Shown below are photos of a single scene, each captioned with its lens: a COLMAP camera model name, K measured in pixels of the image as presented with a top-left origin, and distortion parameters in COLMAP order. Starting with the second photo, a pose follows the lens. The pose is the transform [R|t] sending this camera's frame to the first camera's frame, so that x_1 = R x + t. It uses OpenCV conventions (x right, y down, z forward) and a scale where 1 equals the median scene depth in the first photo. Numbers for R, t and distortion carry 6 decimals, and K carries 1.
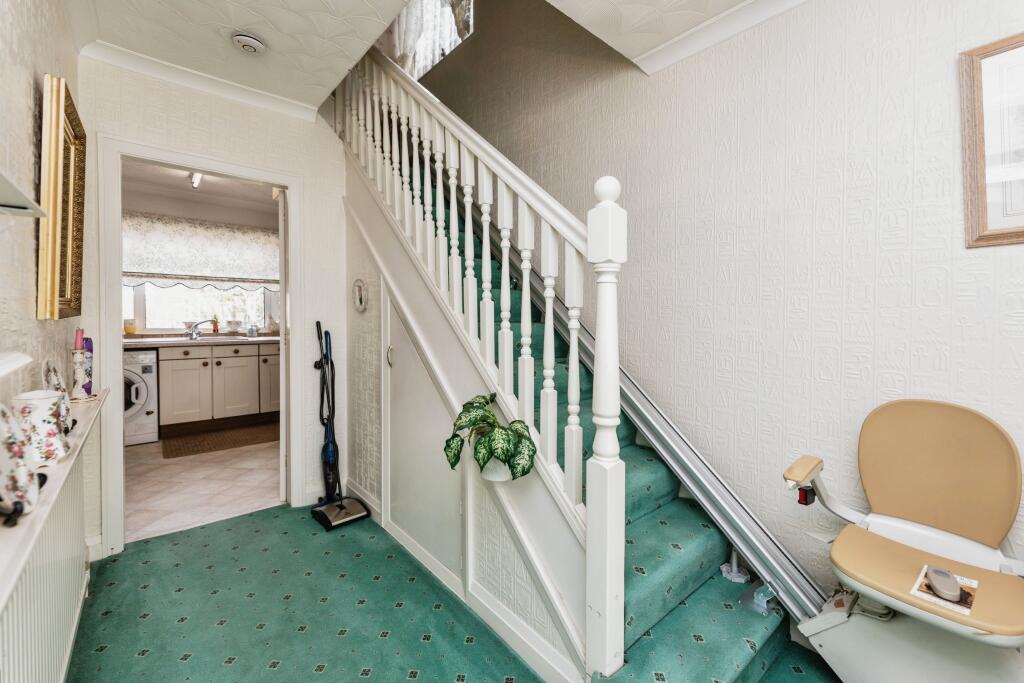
lens RADIAL K [[419.3, 0, 512.1], [0, 419.3, 327.4], [0, 0, 1]] dist [-0.000592, -0.000016]
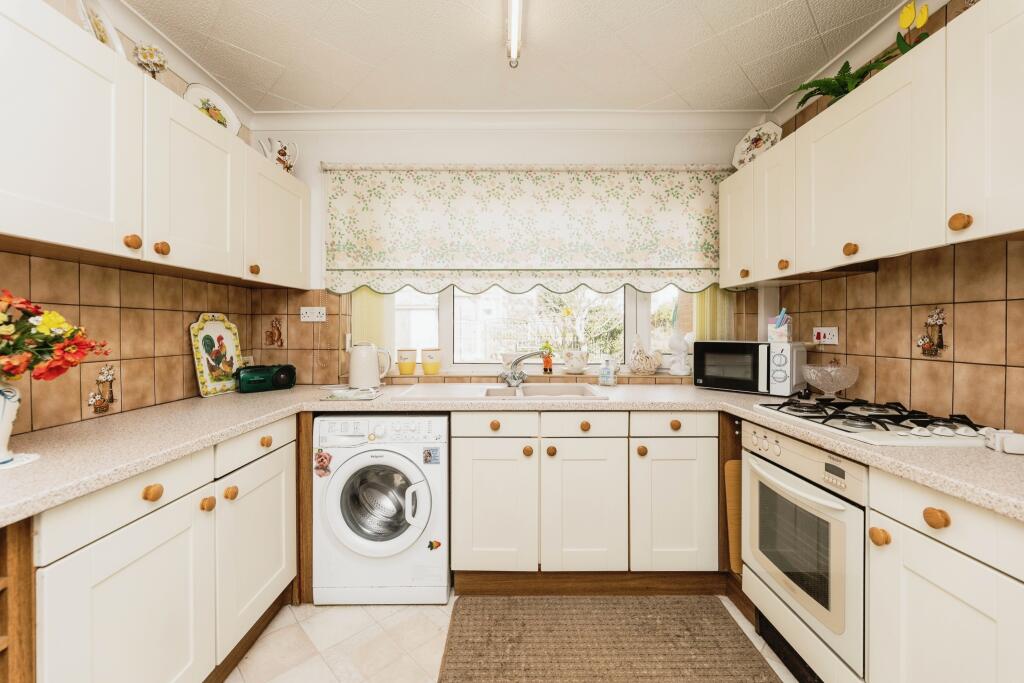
lens RADIAL K [[419.3, 0, 510.0], [0, 419.3, 341.5], [0, 0, 1]] dist [-0.000592, -0.000016]
pose [[0.759499, 0.005346, -0.650487, -0.439527], [-0.011979, 0.999912, -0.005768, -0.028149], [0.650399, 0.012173, 0.759495, 0.623623]]
